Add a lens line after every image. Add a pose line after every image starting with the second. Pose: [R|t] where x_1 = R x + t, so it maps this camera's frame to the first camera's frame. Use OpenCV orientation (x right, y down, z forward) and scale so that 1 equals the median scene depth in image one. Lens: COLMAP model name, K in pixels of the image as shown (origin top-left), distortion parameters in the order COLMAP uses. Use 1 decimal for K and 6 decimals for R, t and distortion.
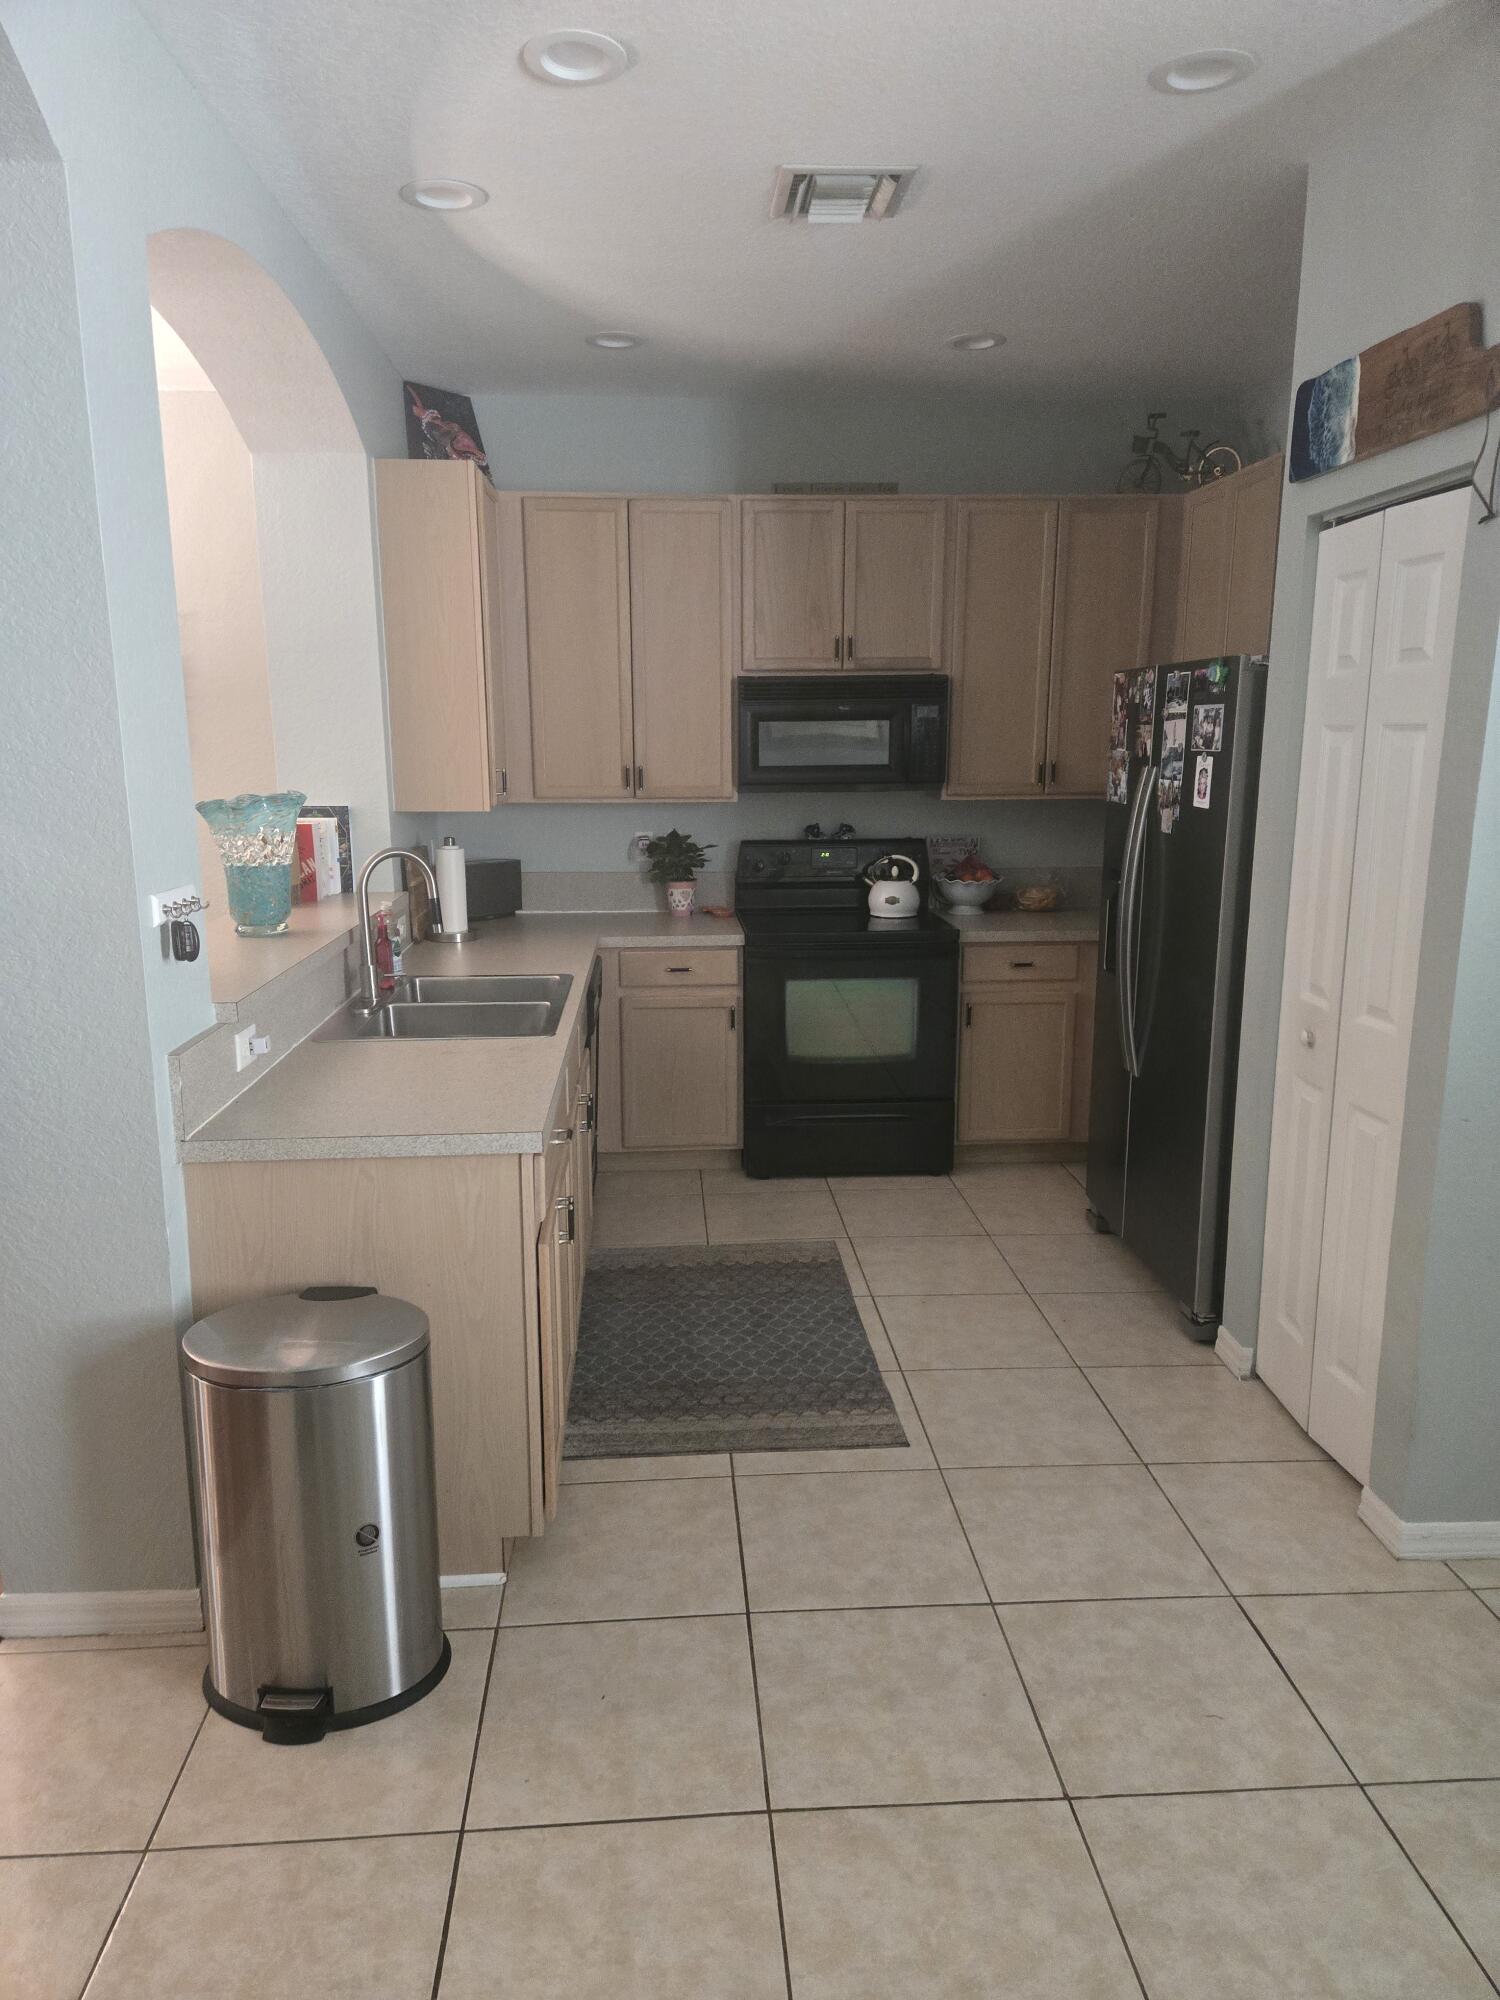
lens RADIAL K [[1351.6, 0, 749.3], [0, 1351.6, 998.3], [0, 0, 1]] dist [0.010078, 0.001299]
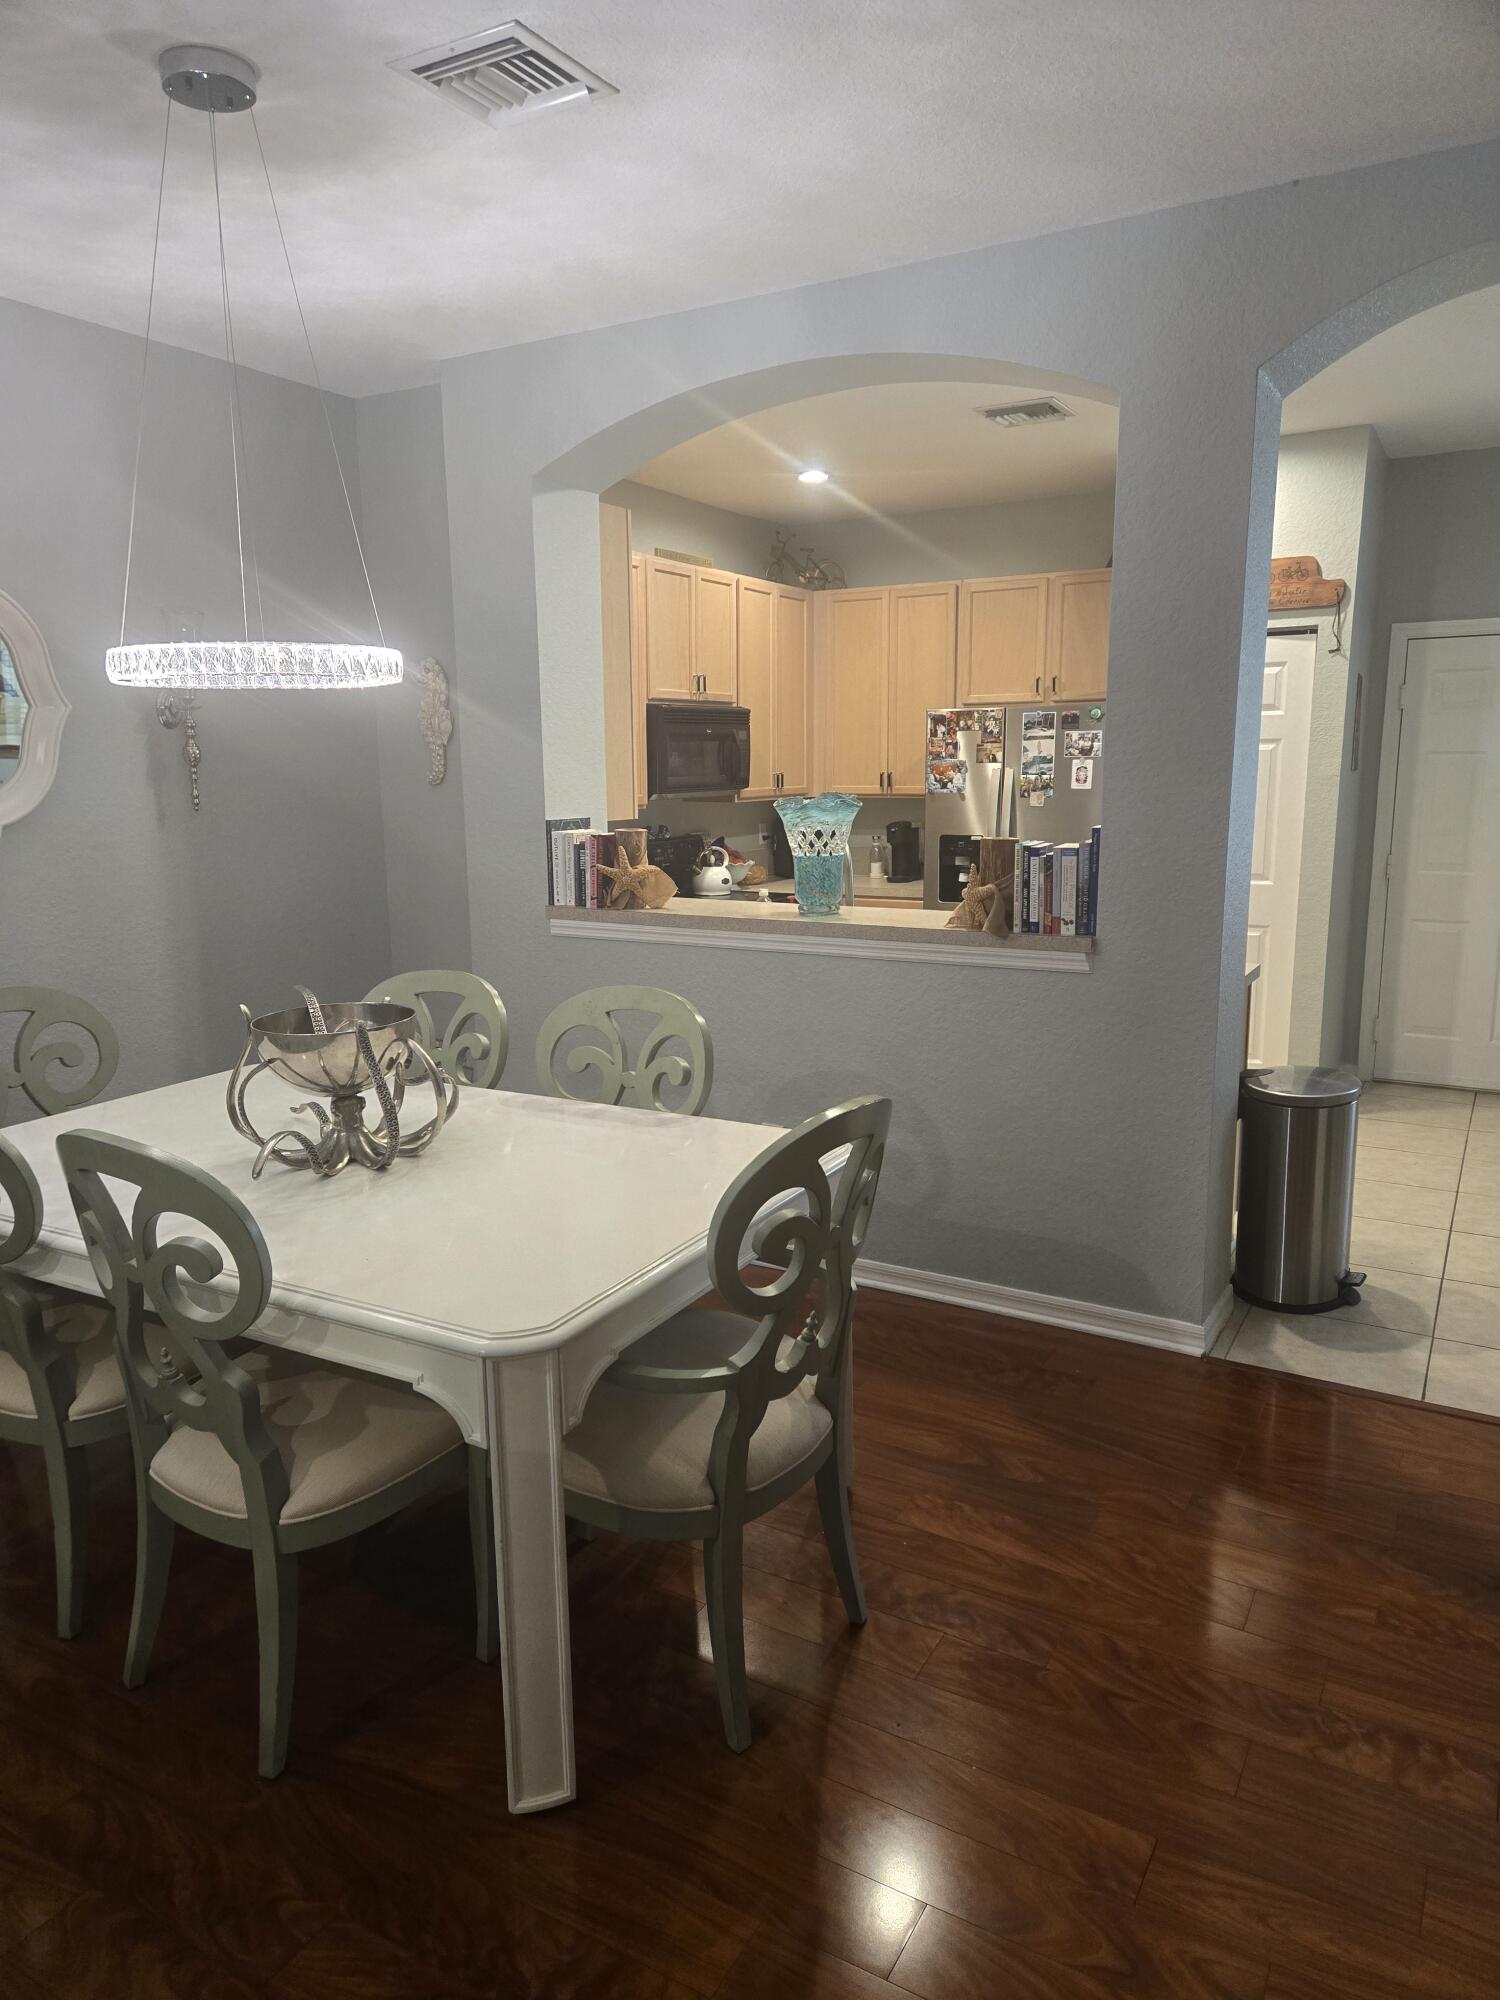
lens RADIAL K [[1351.6, 0, 753.2], [0, 1351.6, 1001.5], [0, 0, 1]] dist [0.010078, 0.001299]
pose [[0.550810, -0.148600, 0.821296, -1.327218], [0.170832, 0.983262, 0.063335, -0.050231], [-0.816961, 0.105418, 0.566976, 0.359963]]
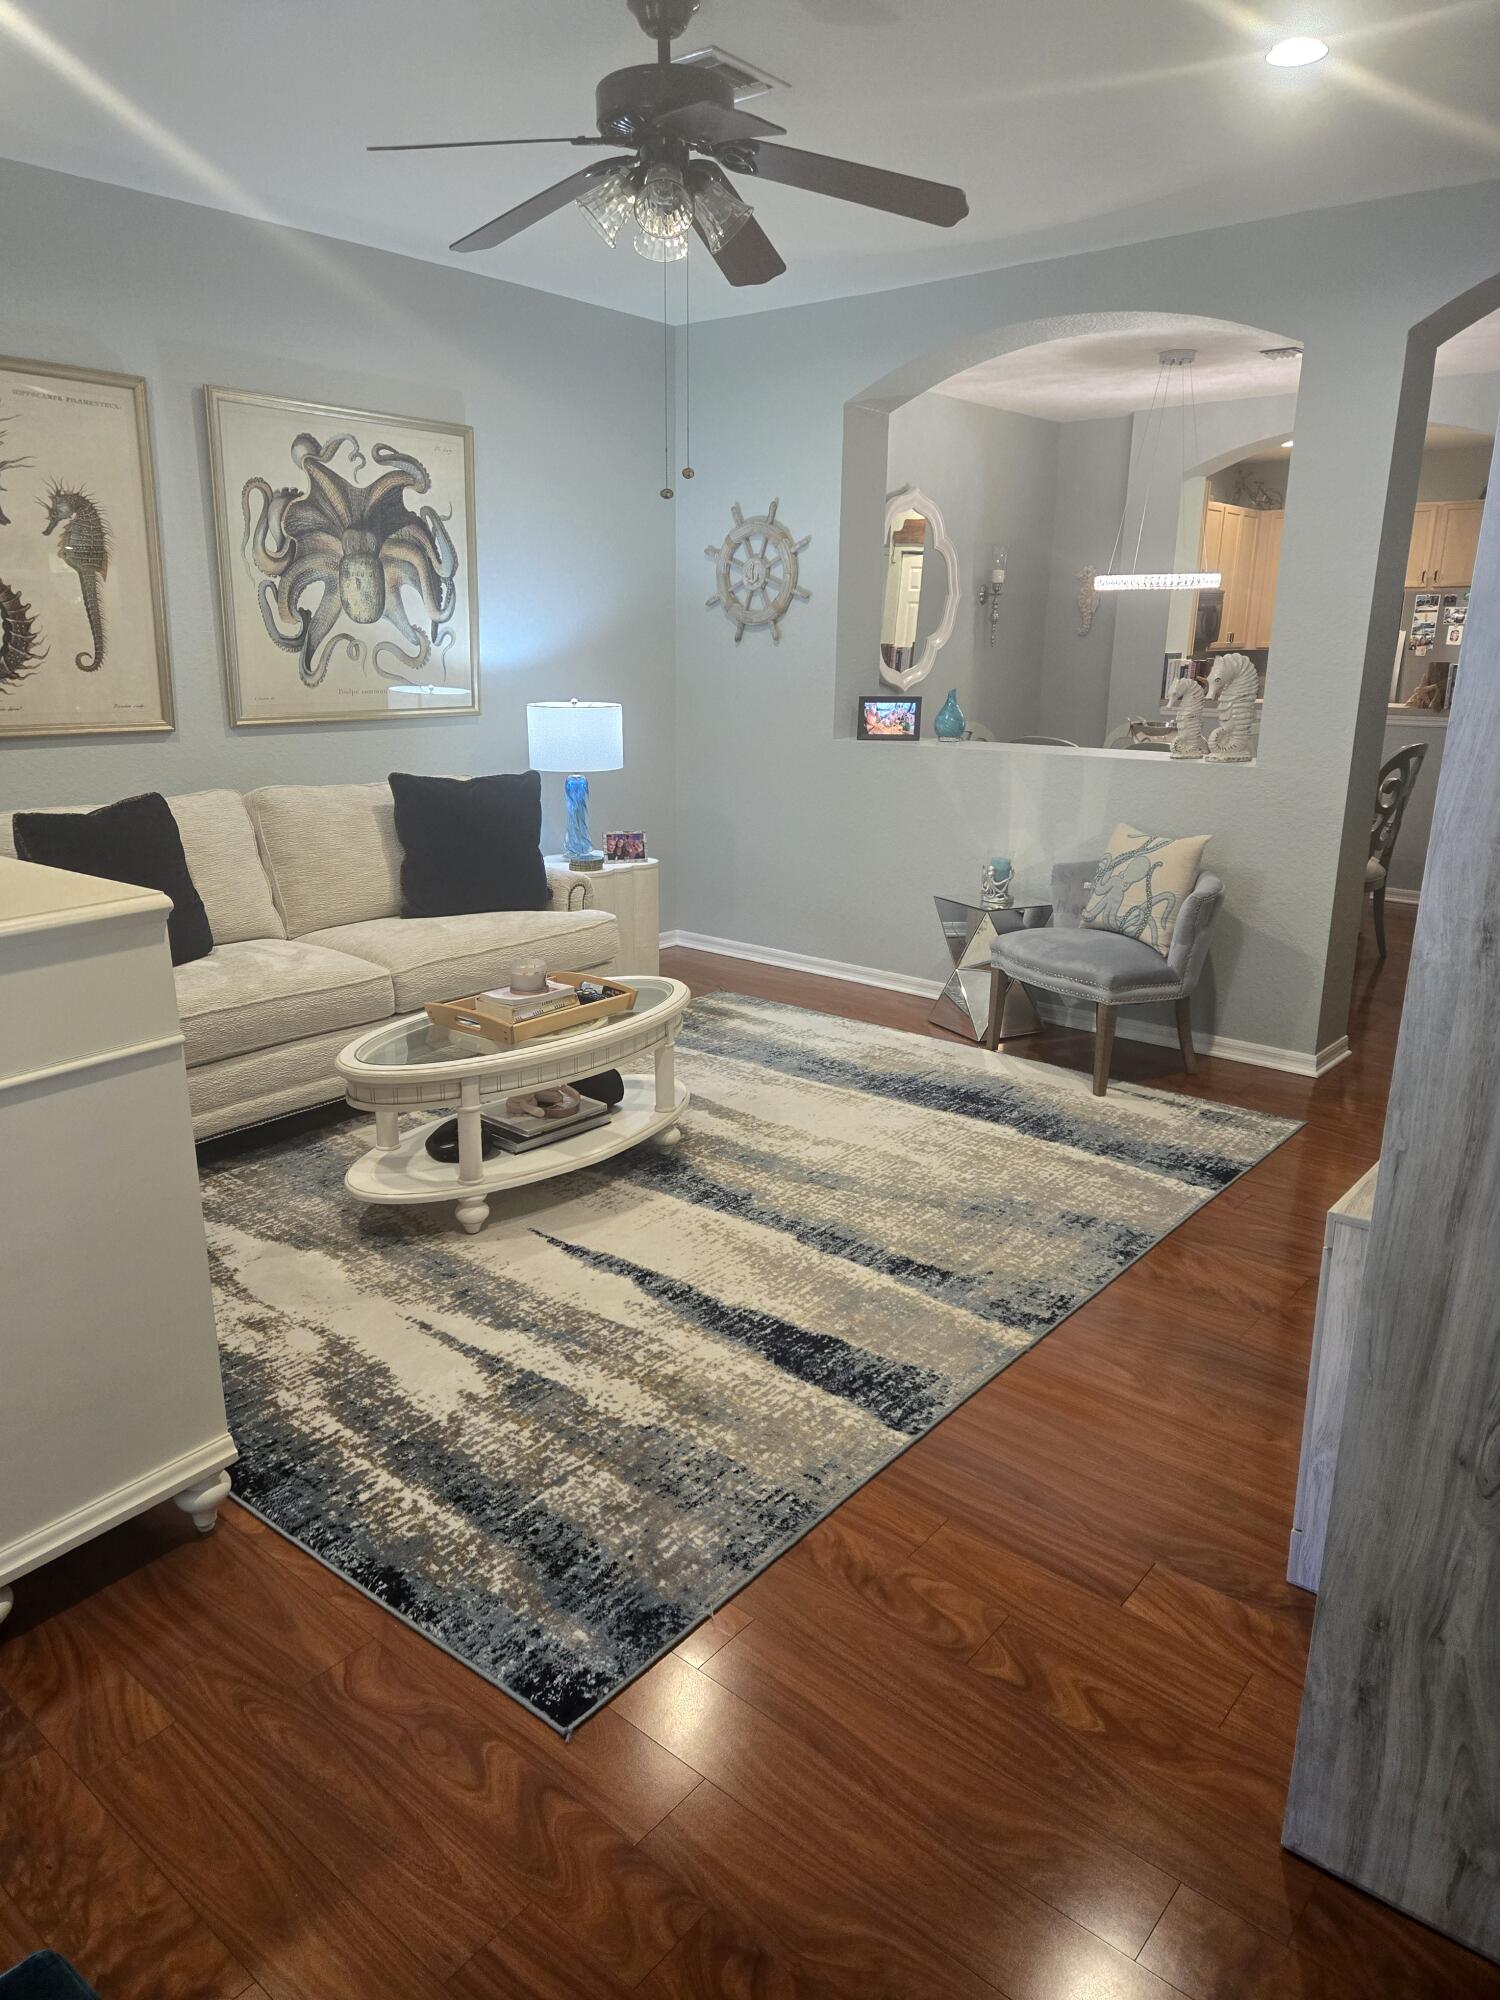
lens RADIAL K [[1351.6, 0, 742.6], [0, 1351.6, 996.6], [0, 0, 1]] dist [0.010078, 0.001299]
pose [[0.690133, -0.187206, 0.699050, -2.632971], [0.143461, 0.982182, 0.121397, 0.021366], [-0.709320, 0.016506, 0.704693, 0.077642]]
